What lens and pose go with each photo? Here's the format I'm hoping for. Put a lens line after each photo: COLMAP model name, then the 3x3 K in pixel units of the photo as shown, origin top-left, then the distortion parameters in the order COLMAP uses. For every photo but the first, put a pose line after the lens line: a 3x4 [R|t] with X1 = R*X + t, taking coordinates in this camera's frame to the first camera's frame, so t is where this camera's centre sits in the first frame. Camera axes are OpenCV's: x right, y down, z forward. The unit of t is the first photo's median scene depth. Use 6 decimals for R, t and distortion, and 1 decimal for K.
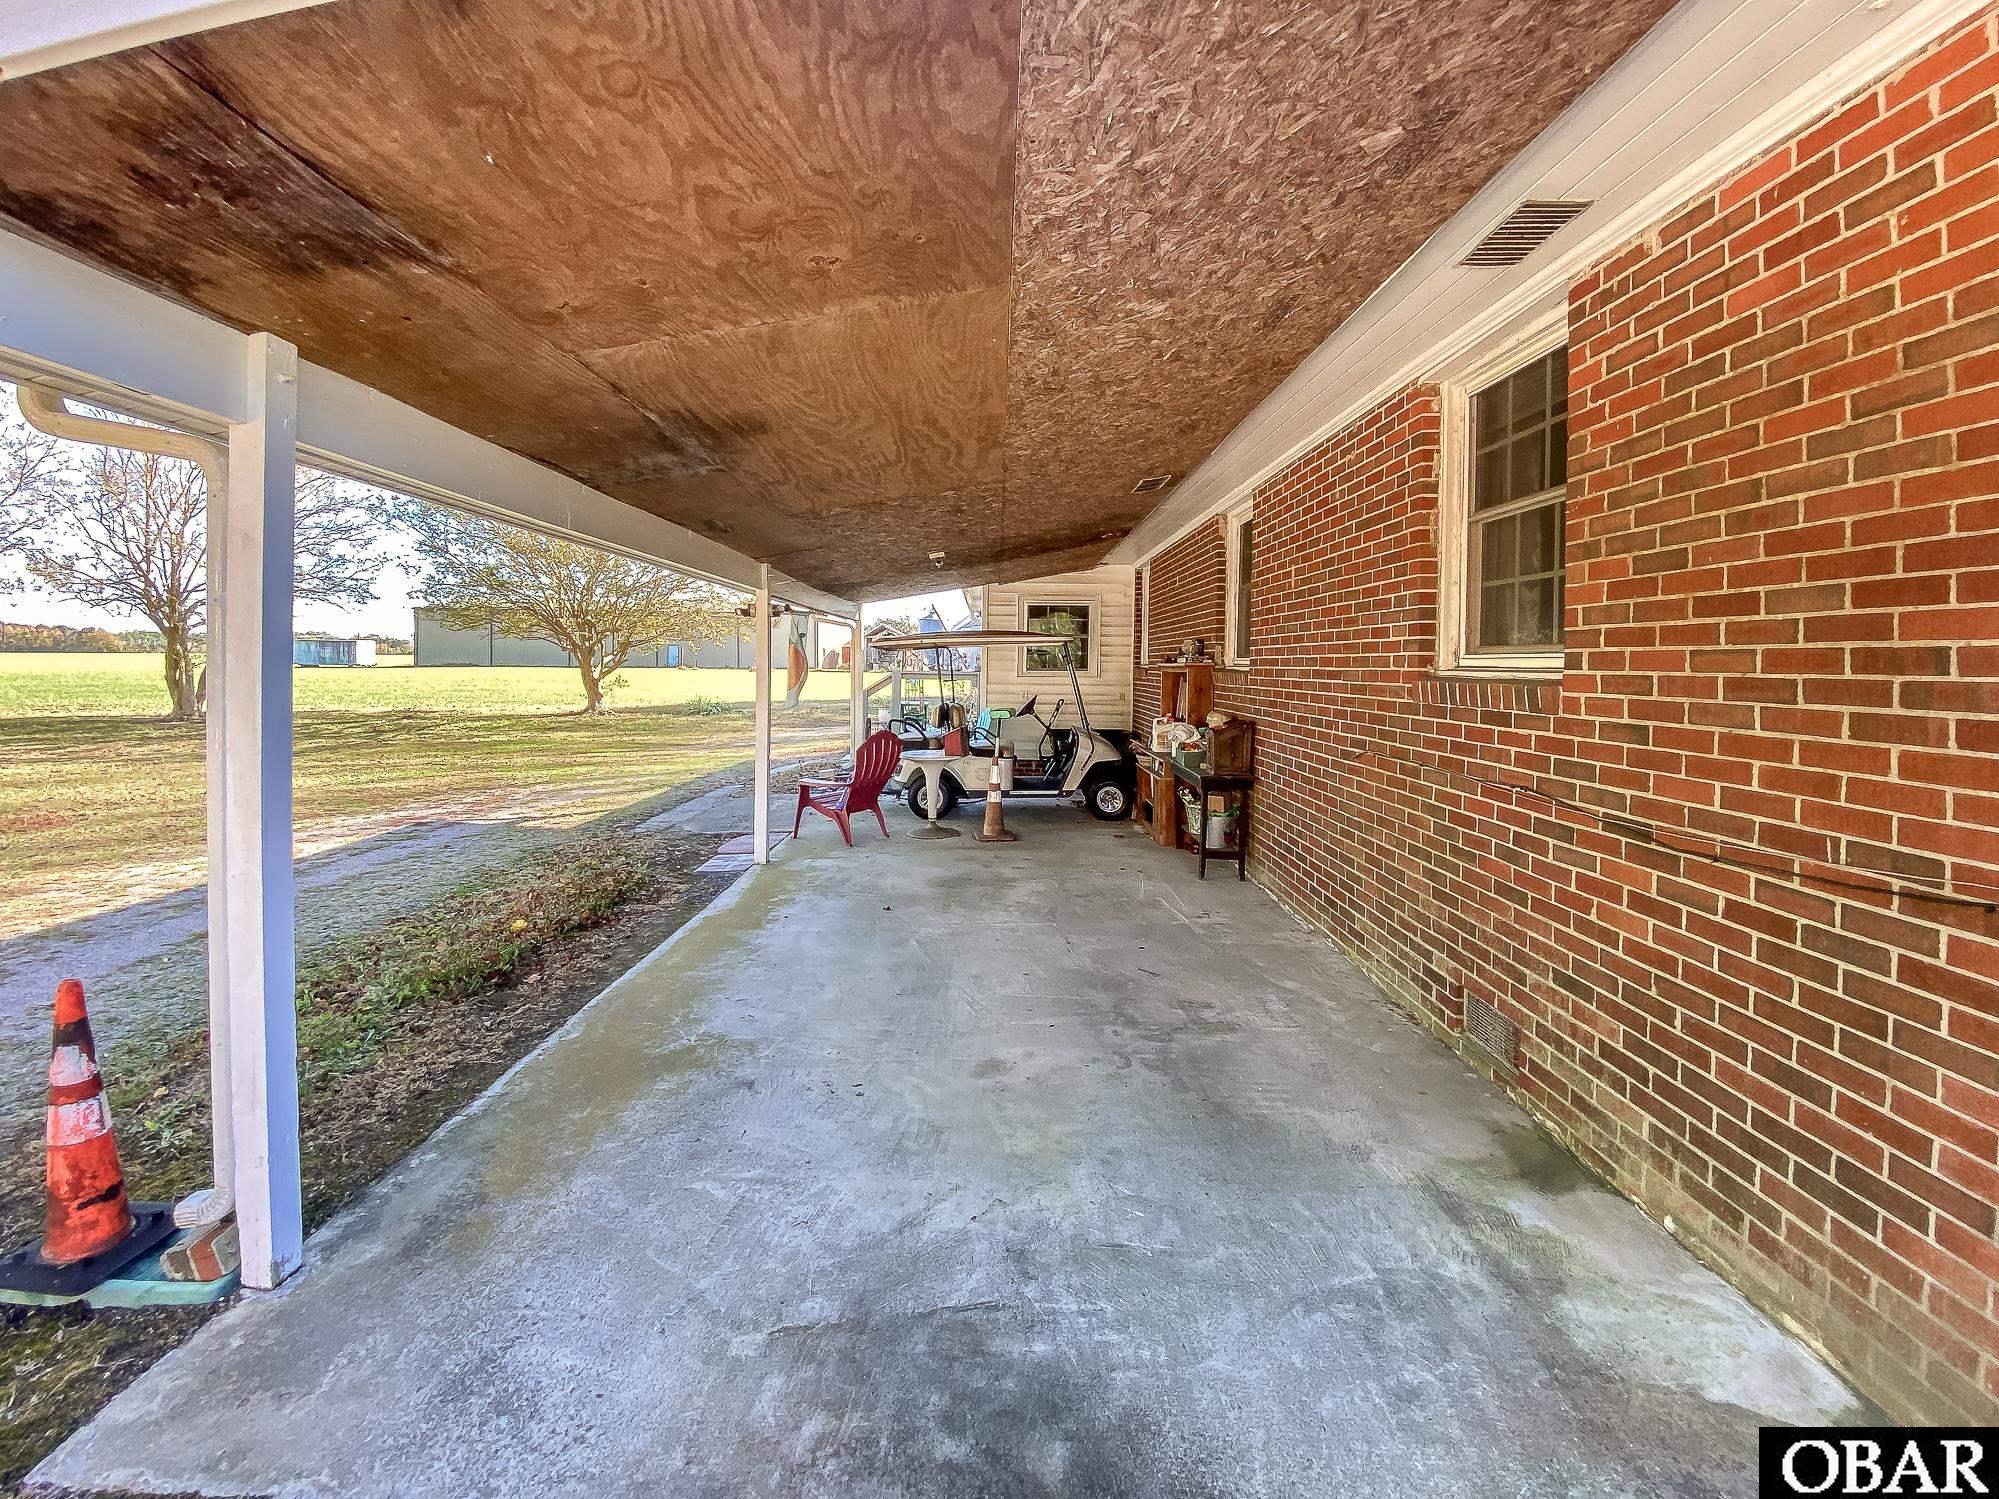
lens RADIAL K [[828.7, 0, 996.6], [0, 828.7, 673.1], [0, 0, 1]] dist [0.022967, -0.019952]
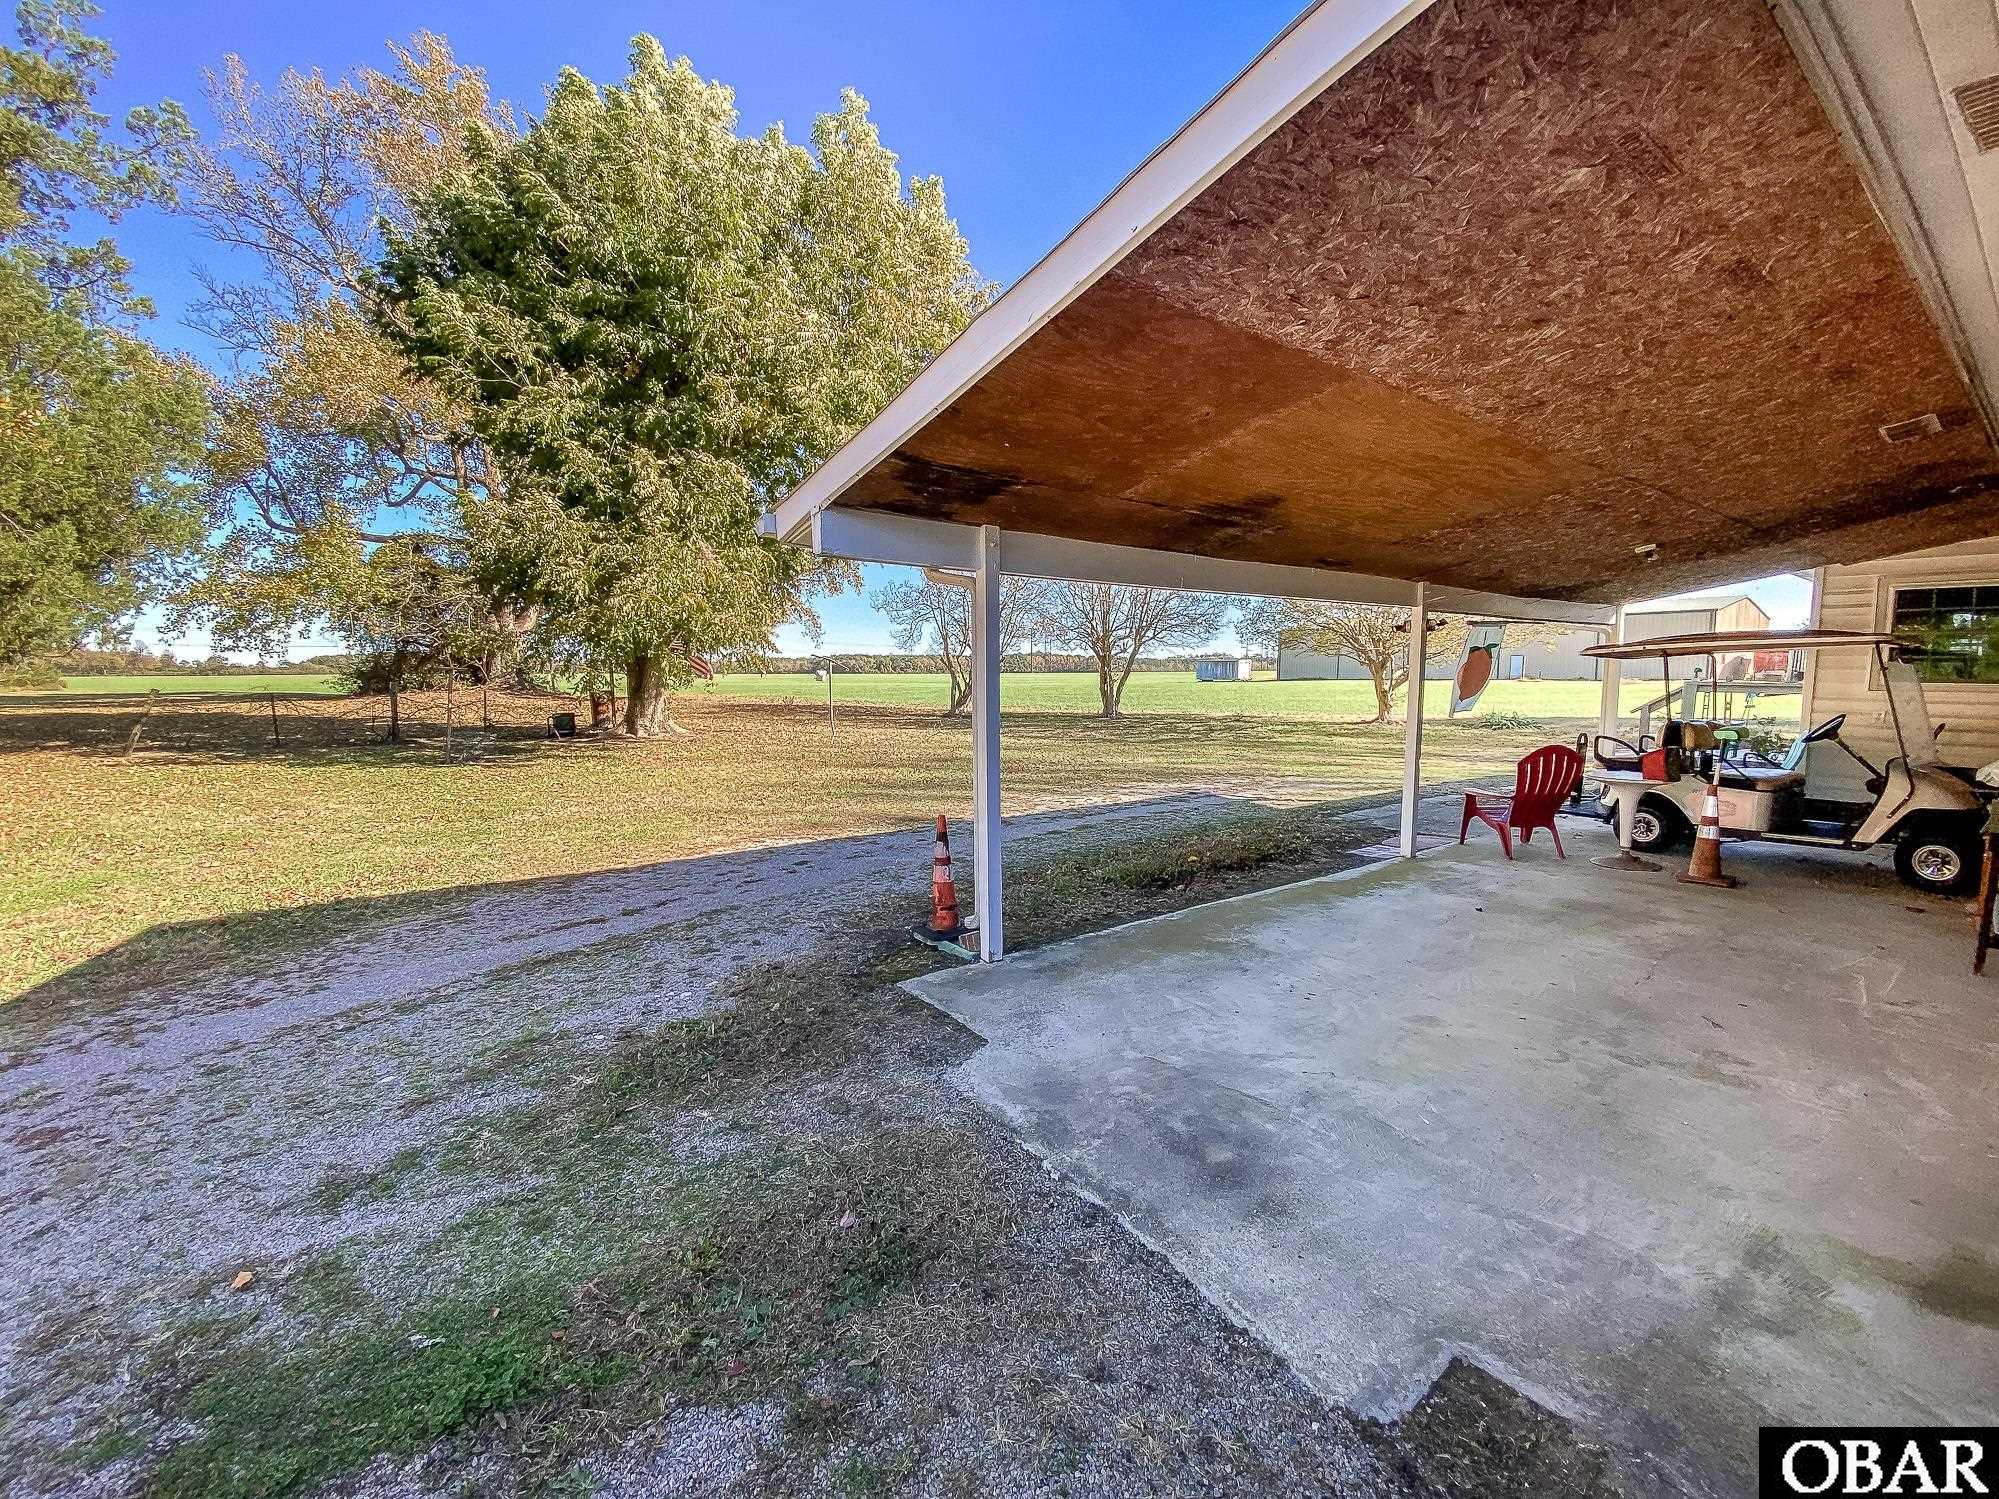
lens RADIAL K [[809.6, 0, 999.5], [0, 809.6, 749.5], [0, 0, 1]] dist [-0.000260, -0.018467]
pose [[0.584308, 0.063370, -0.809054, 0.480390], [0.000215, 0.996934, 0.078241, 0.003294], [0.811532, -0.045891, 0.582503, -0.120204]]
